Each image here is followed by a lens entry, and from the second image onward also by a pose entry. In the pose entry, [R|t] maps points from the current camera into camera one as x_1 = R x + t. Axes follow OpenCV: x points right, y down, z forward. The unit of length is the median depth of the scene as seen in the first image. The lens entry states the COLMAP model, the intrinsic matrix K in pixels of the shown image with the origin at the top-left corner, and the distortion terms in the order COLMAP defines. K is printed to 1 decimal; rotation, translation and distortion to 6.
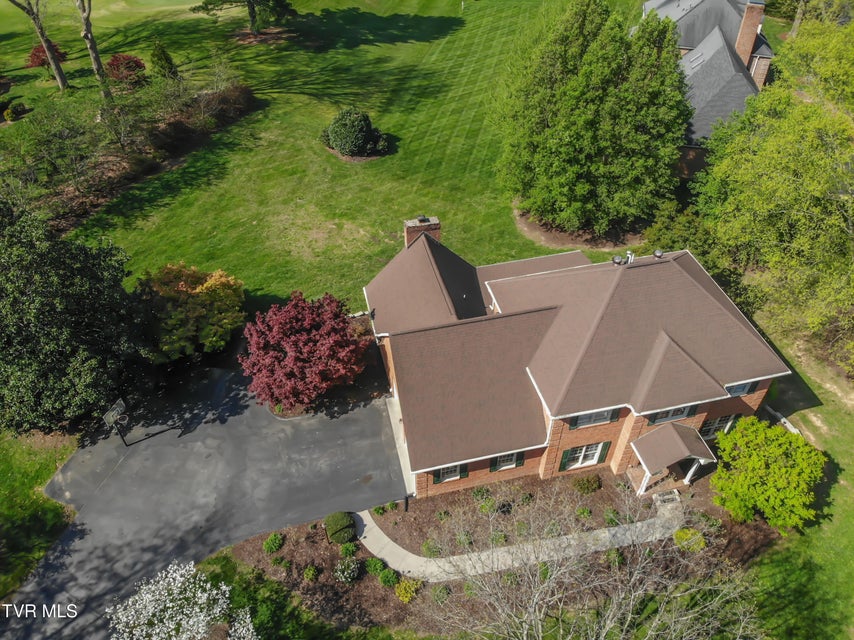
lens RADIAL K [[629.6, 0, 429.3], [0, 629.6, 322.4], [0, 0, 1]] dist [0.069454, -0.191486]
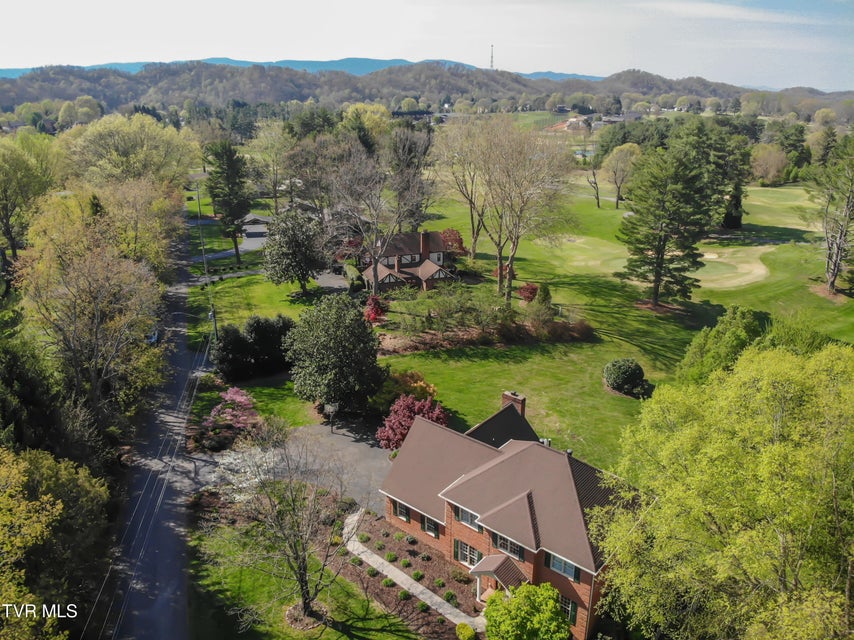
lens RADIAL K [[629.6, 0, 429.3], [0, 629.6, 322.4], [0, 0, 1]] dist [0.069454, -0.191486]
pose [[0.605305, 0.279177, -0.745430, 0.823195], [-0.550358, 0.823354, -0.138541, 0.017680], [0.575076, 0.494114, 0.652027, -0.187885]]
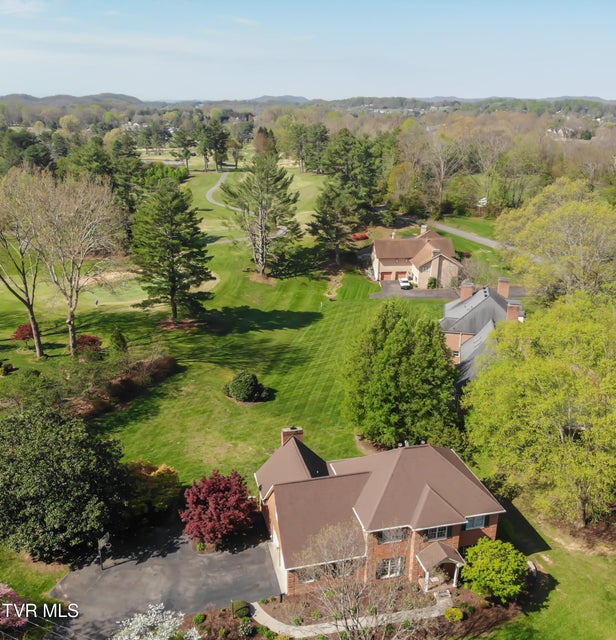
lens RADIAL K [[614.3, 0, 310.9], [0, 614.3, 329.5], [0, 0, 1]] dist [0.159051, -0.357492]
pose [[0.999760, 0.005900, 0.021094, 0.001466], [0.002965, 0.917716, -0.397225, 0.212018], [-0.021701, 0.397192, 0.917479, -0.532266]]
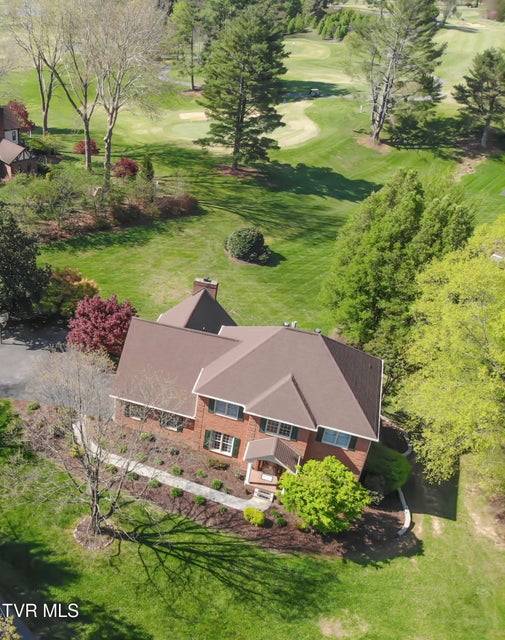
lens RADIAL K [[626.4, 0, 83.2], [0, 626.4, 328.5], [0, 0, 1]] dist [0.083448, -0.220402]
pose [[0.802597, 0.320024, -0.503411, 0.469871], [-0.413607, 0.906660, -0.083047, 0.164953], [0.429845, 0.274868, 0.860047, -0.346451]]
